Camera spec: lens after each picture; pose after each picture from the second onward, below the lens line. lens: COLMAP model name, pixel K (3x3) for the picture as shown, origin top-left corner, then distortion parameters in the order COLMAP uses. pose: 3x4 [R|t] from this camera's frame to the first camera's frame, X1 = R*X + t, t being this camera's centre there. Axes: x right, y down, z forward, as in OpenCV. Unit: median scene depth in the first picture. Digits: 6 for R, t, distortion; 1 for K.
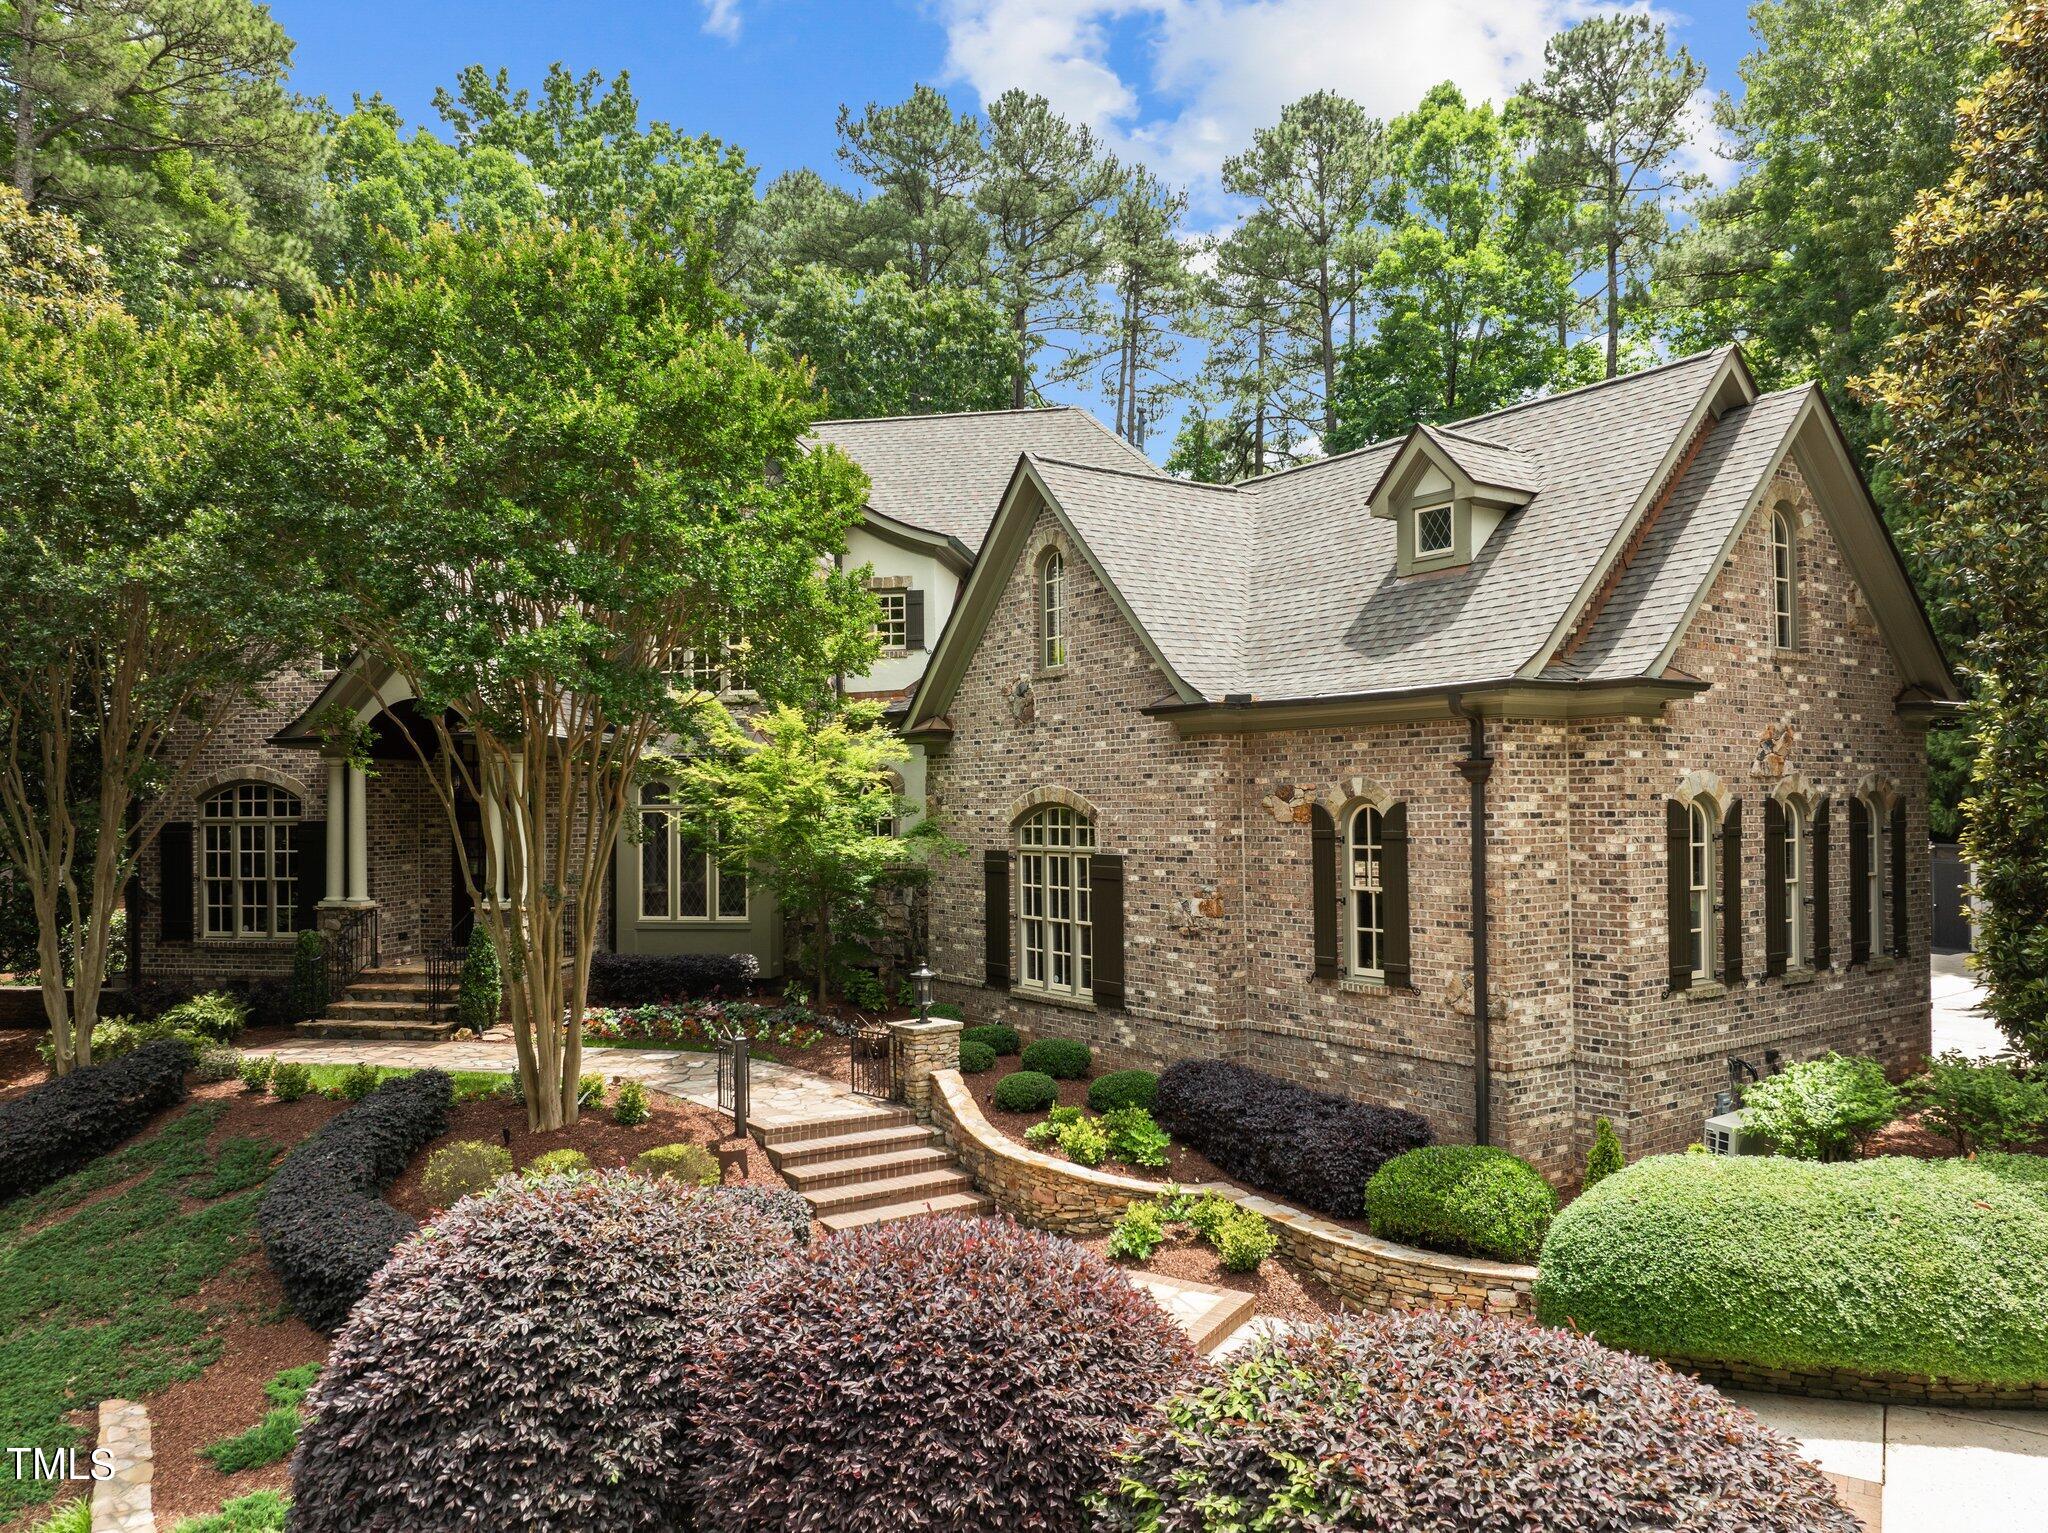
lens RADIAL K [[1450.2, 0, 1024.0], [0, 1450.2, 766.5], [0, 0, 1]] dist [-0.014555, -0.033429]
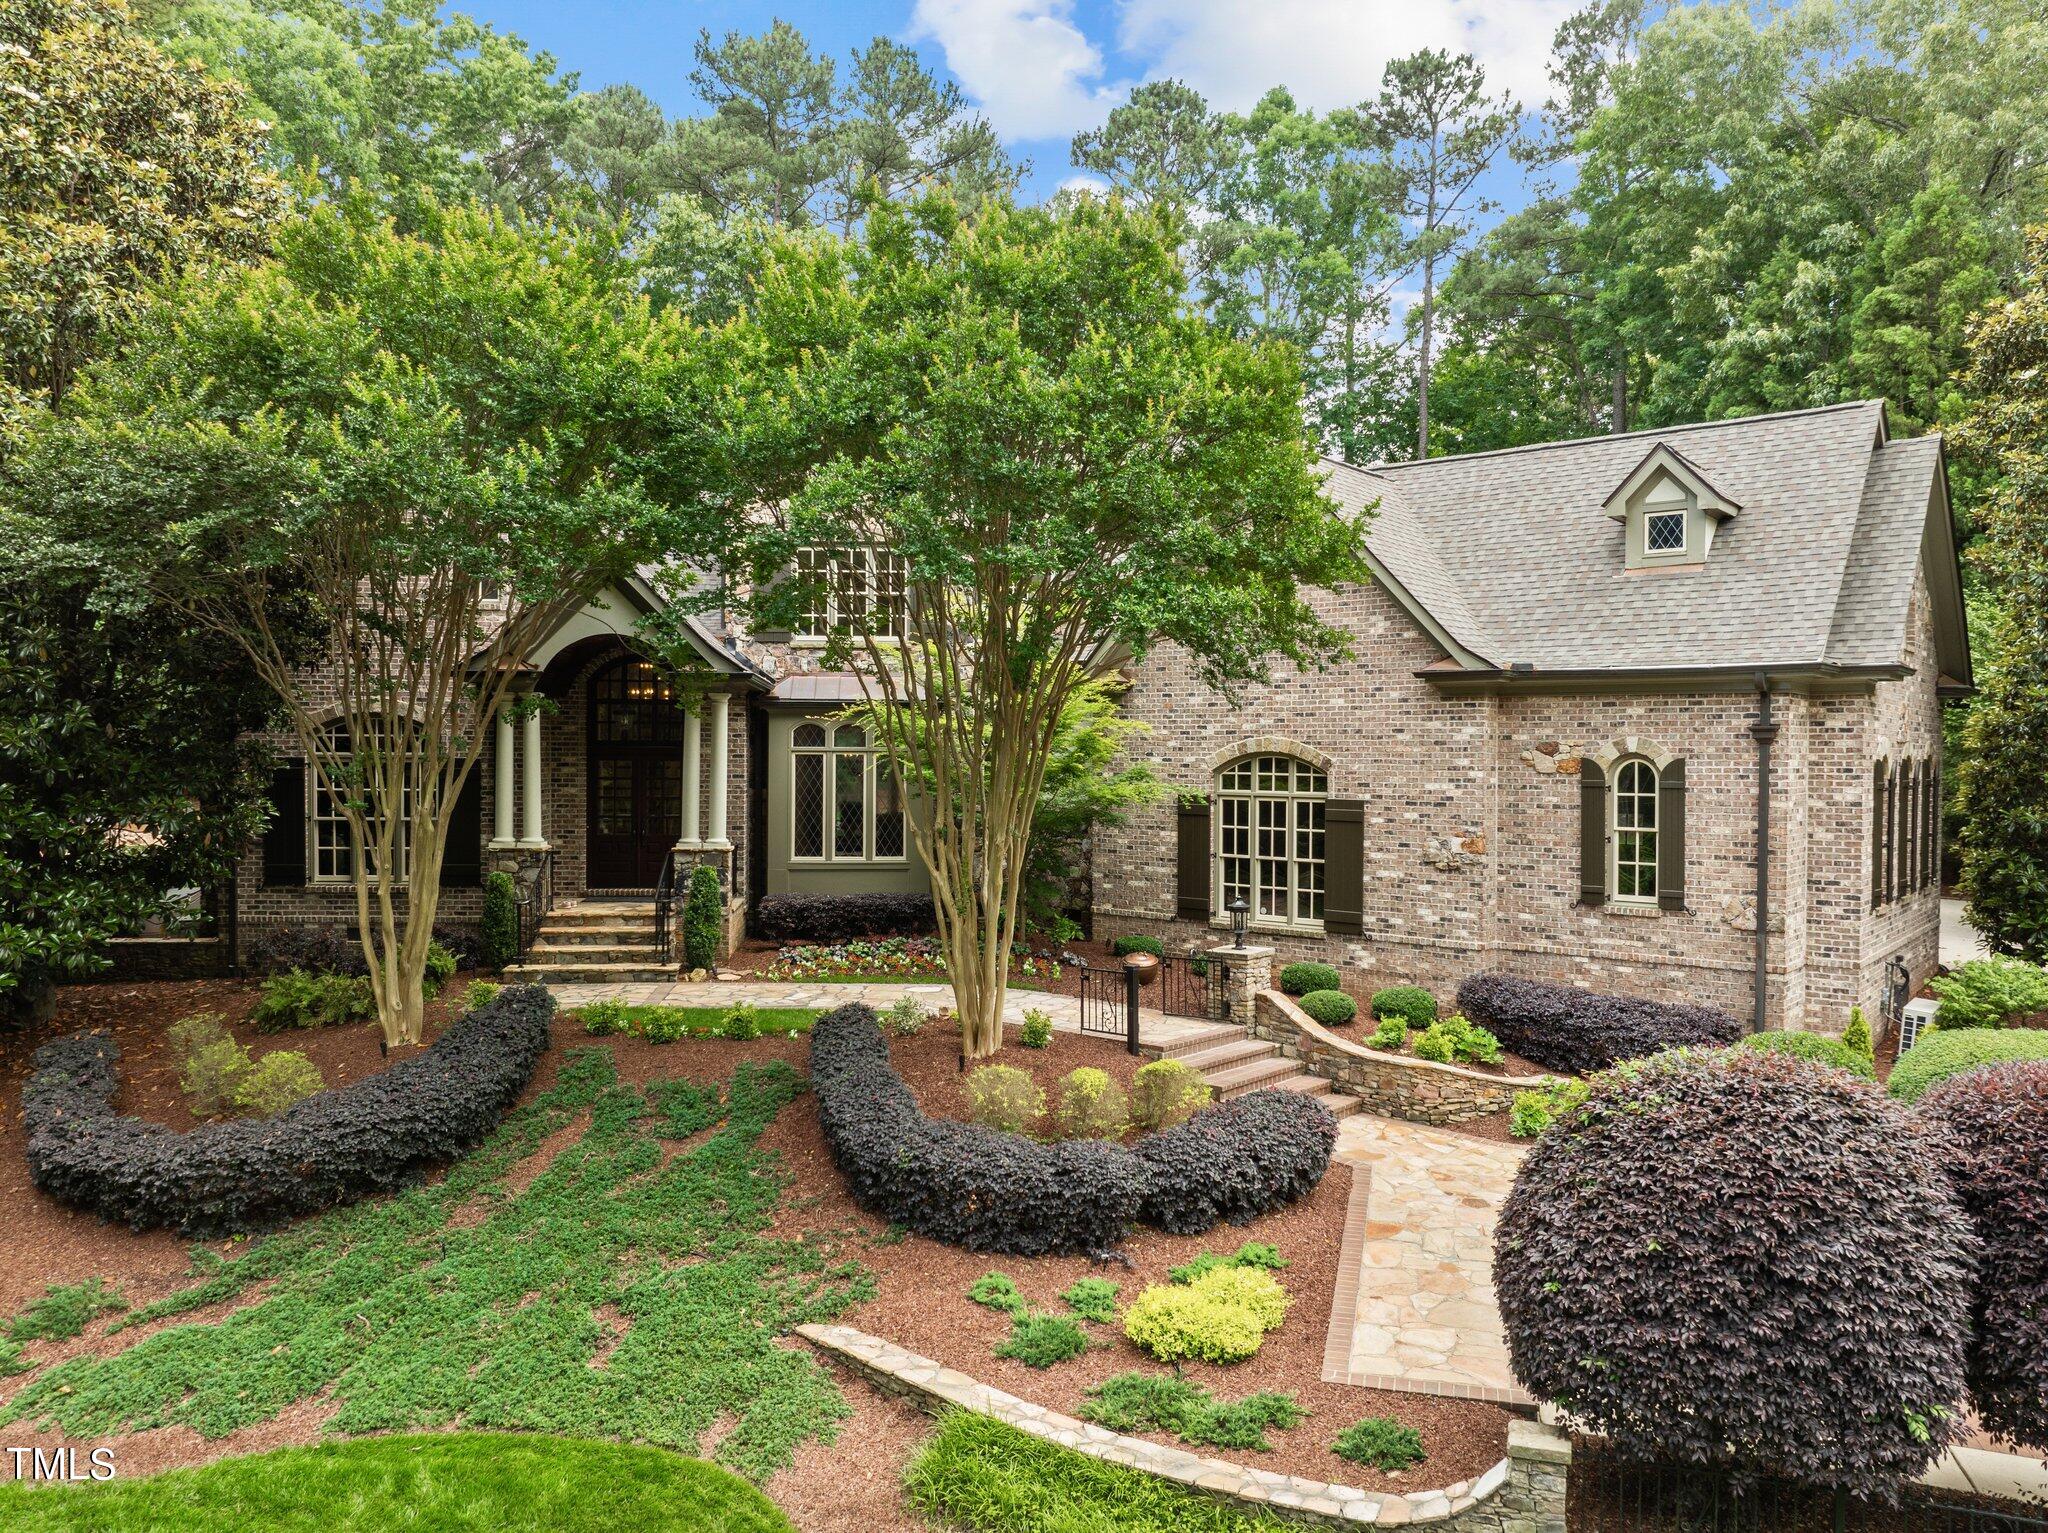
lens RADIAL K [[1447.7, 0, 1024.0], [0, 1447.7, 766.5], [0, 0, 1]] dist [-0.035687, 0.005564]
pose [[0.964012, 0.013690, 0.265507, -0.531630], [-0.023513, 0.999150, 0.033853, 0.003340], [-0.264817, -0.038878, 0.963515, -0.016612]]
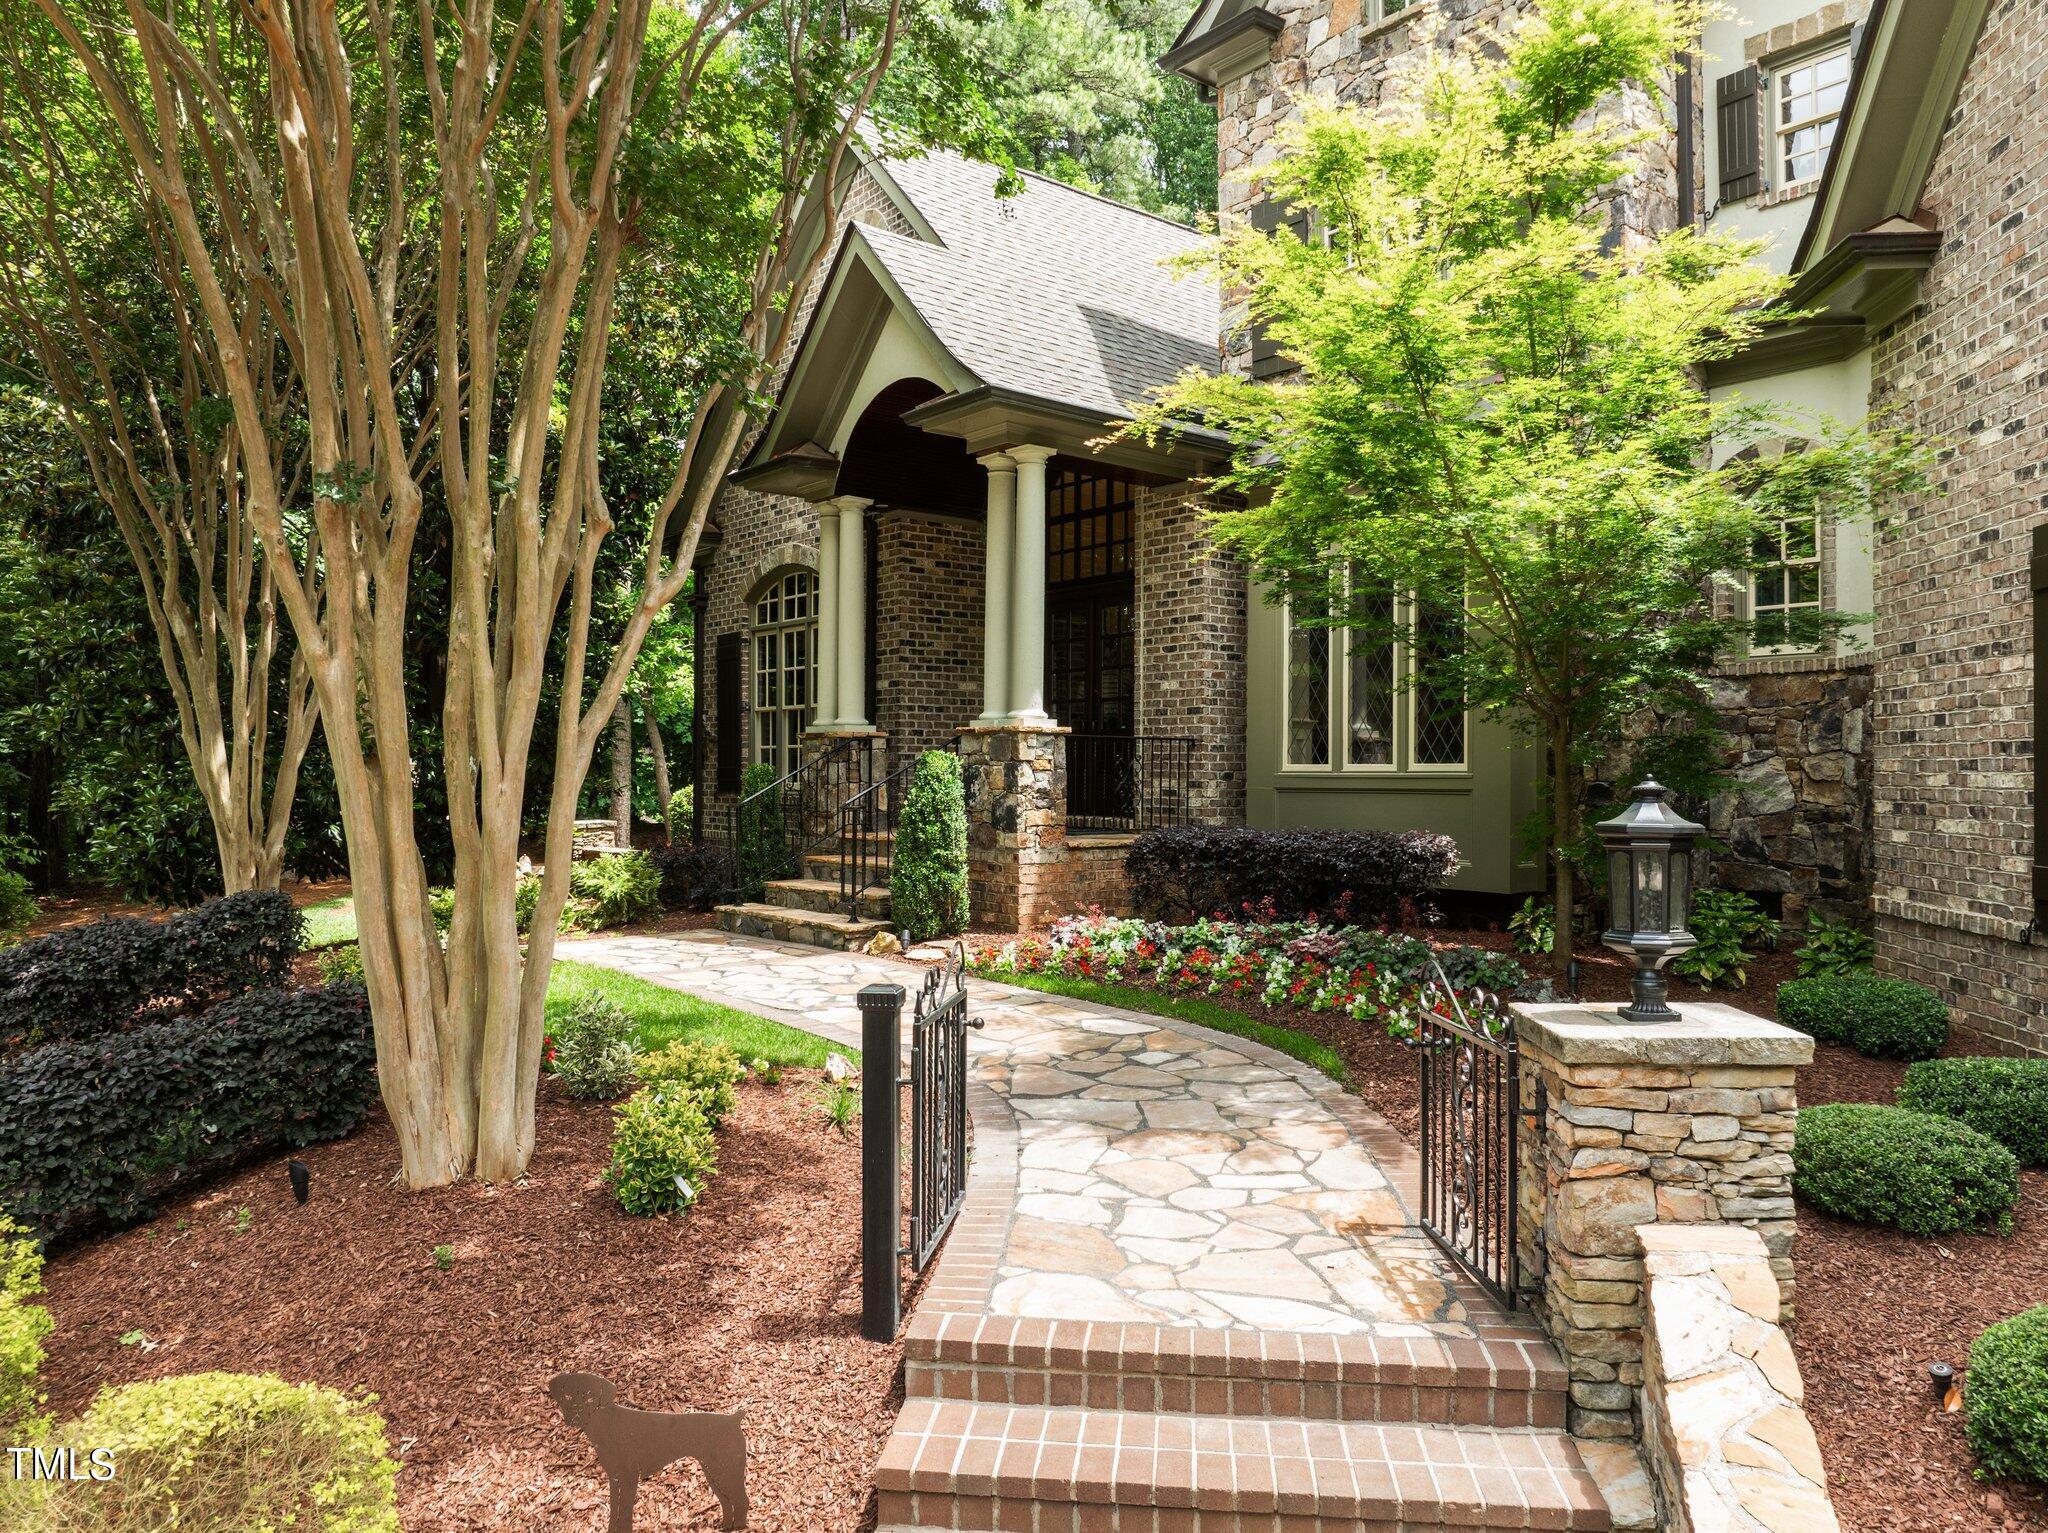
lens RADIAL K [[1442.4, 0, 1026.9], [0, 1442.4, 766.8], [0, 0, 1]] dist [-0.038314, 0.000581]
pose [[0.761836, 0.010112, -0.647691, 0.009728], [0.006418, 0.999711, 0.023157, 0.128446], [0.647738, -0.021799, 0.761551, 0.753562]]
